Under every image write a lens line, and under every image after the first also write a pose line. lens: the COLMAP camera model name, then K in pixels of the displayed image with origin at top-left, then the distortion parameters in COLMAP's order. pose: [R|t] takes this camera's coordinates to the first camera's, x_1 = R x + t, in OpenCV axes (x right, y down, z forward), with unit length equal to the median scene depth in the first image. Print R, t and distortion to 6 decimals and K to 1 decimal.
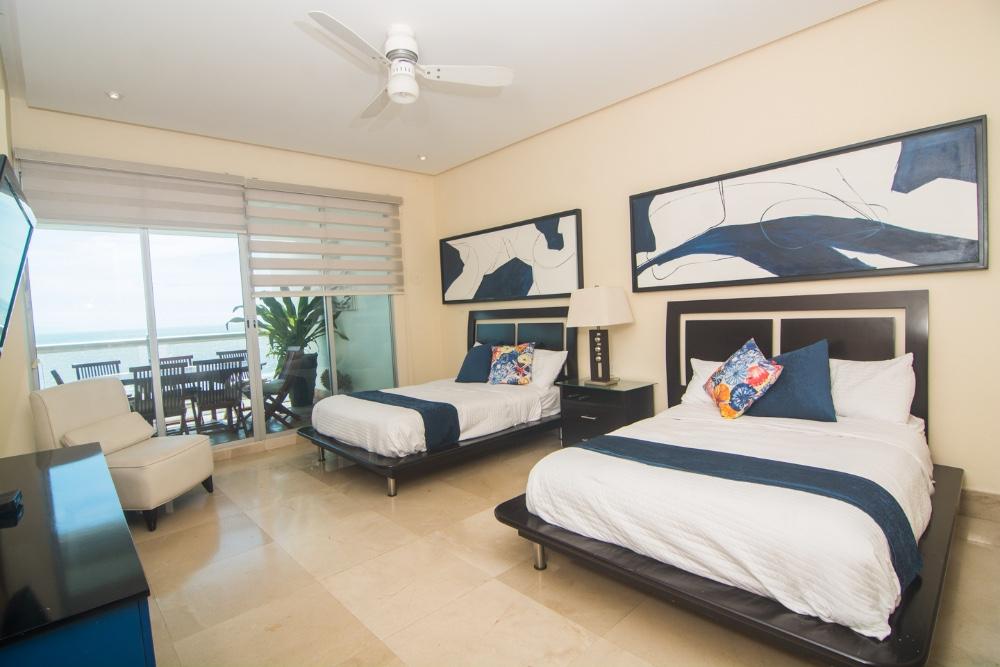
lens RADIAL K [[479.2, 0, 497.4], [0, 479.2, 337.8], [0, 0, 1]] dist [-0.006628, -0.003369]
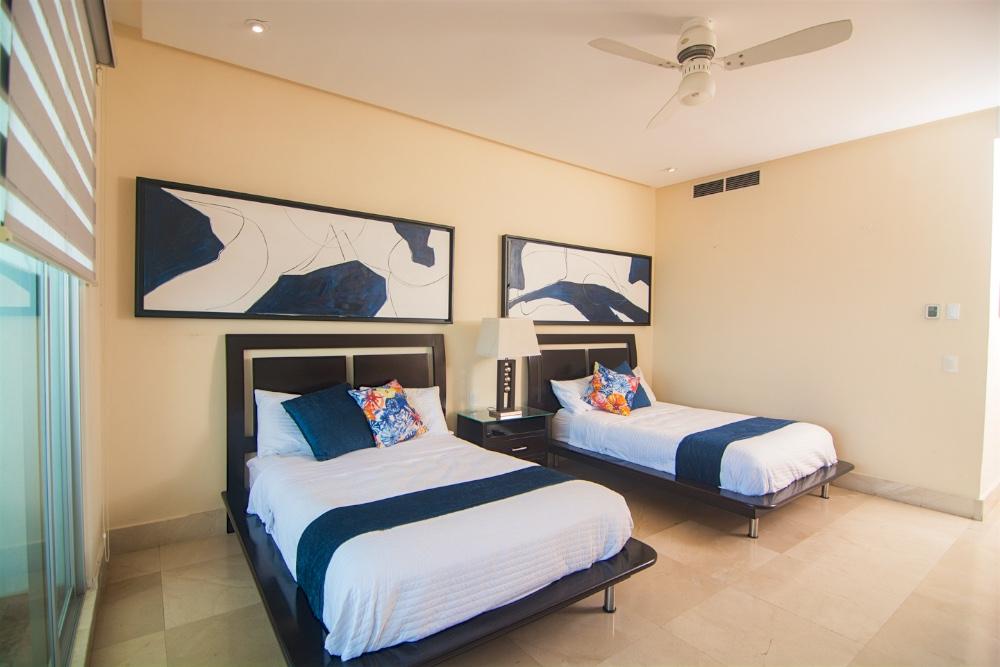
lens RADIAL K [[479.2, 0, 503.3], [0, 479.2, 336.7], [0, 0, 1]] dist [-0.006628, -0.003369]
pose [[0.122903, 0.034559, 0.991817, -0.761996], [0.046060, 0.998118, -0.040486, -0.024146], [-0.991349, 0.050659, 0.121079, 0.871343]]
